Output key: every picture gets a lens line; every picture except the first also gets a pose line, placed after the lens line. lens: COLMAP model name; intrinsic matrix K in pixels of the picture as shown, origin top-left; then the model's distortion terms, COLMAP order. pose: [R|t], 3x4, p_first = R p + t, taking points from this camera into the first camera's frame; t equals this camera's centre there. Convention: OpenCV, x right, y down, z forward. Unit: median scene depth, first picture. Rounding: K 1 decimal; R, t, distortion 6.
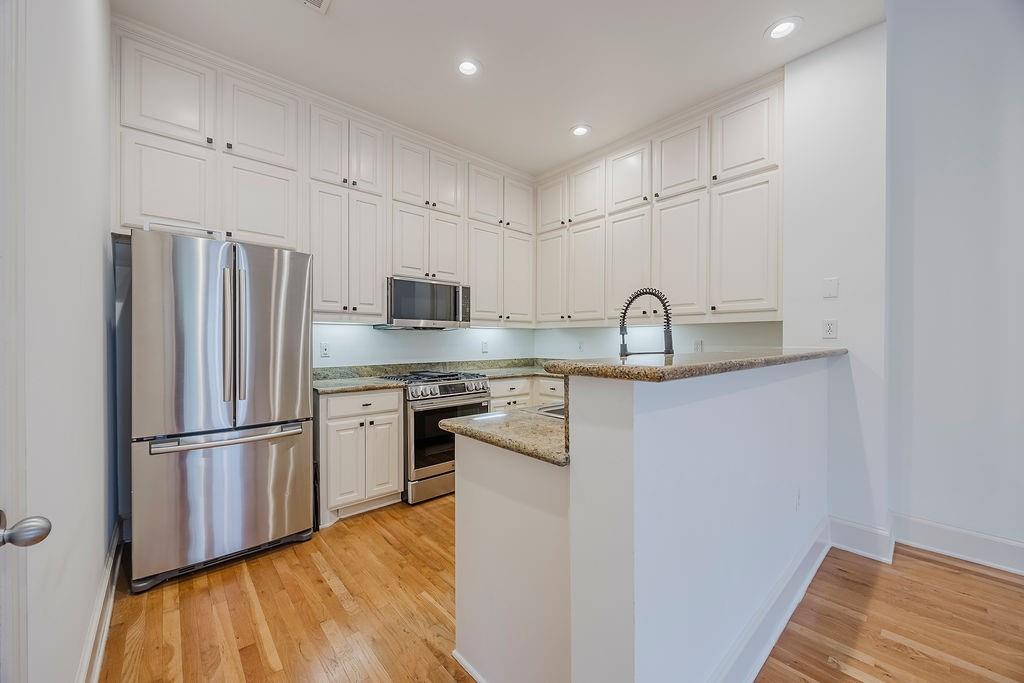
lens RADIAL K [[401.6, 0, 514.5], [0, 401.6, 345.0], [0, 0, 1]] dist [-0.001930, -0.000264]
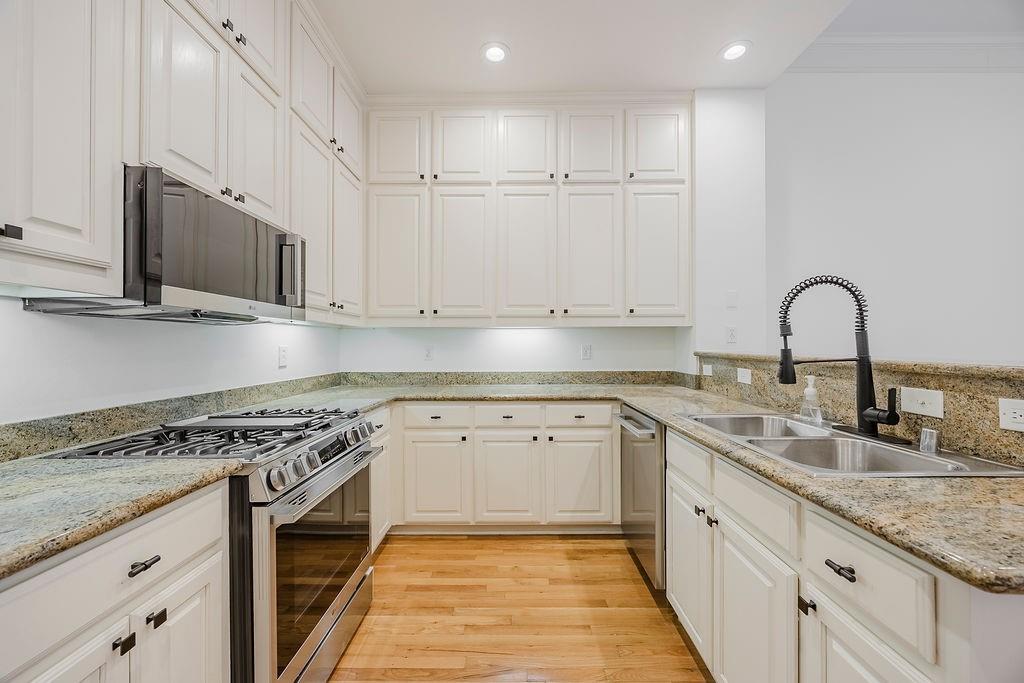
lens RADIAL K [[394.8, 0, 512.0], [0, 394.8, 341.5], [0, 0, 1]] dist [0.000272, 0.000046]
pose [[0.666820, 0.006314, 0.745192, -0.346958], [0.010314, 0.999790, -0.017700, -0.004904], [-0.745148, 0.019489, 0.666615, 0.524084]]
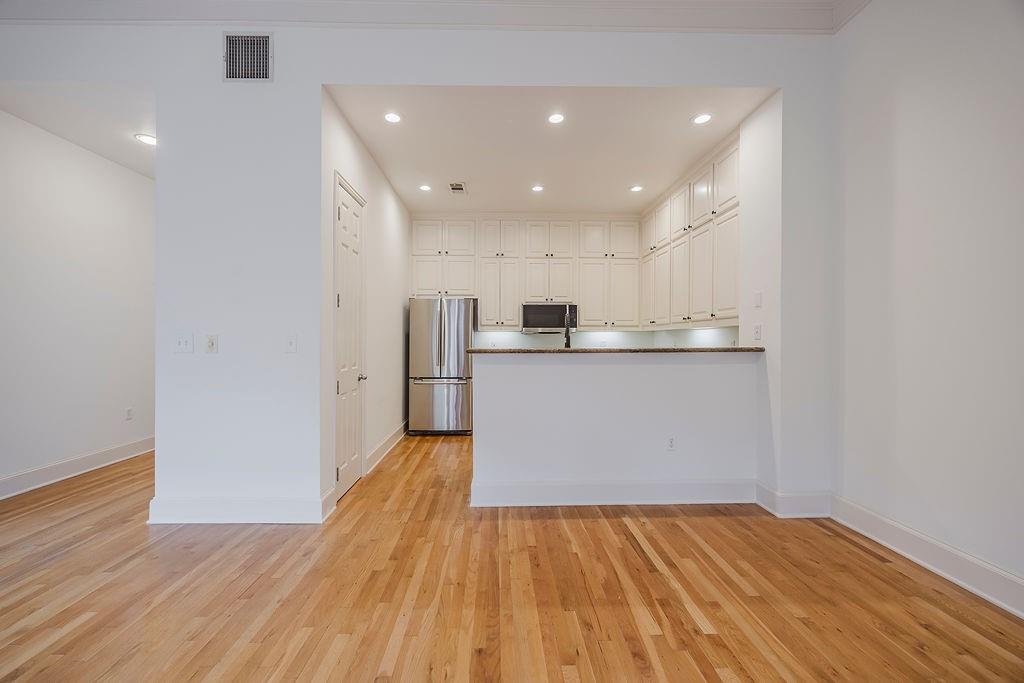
lens RADIAL K [[409.9, 0, 486.4], [0, 409.9, 342.0], [0, 0, 1]] dist [-0.000629, 0.000013]
pose [[0.733132, 0.004780, -0.680069, 0.759580], [-0.008799, 0.999958, -0.002458, 0.001809], [0.680029, 0.007786, 0.733144, -0.388050]]
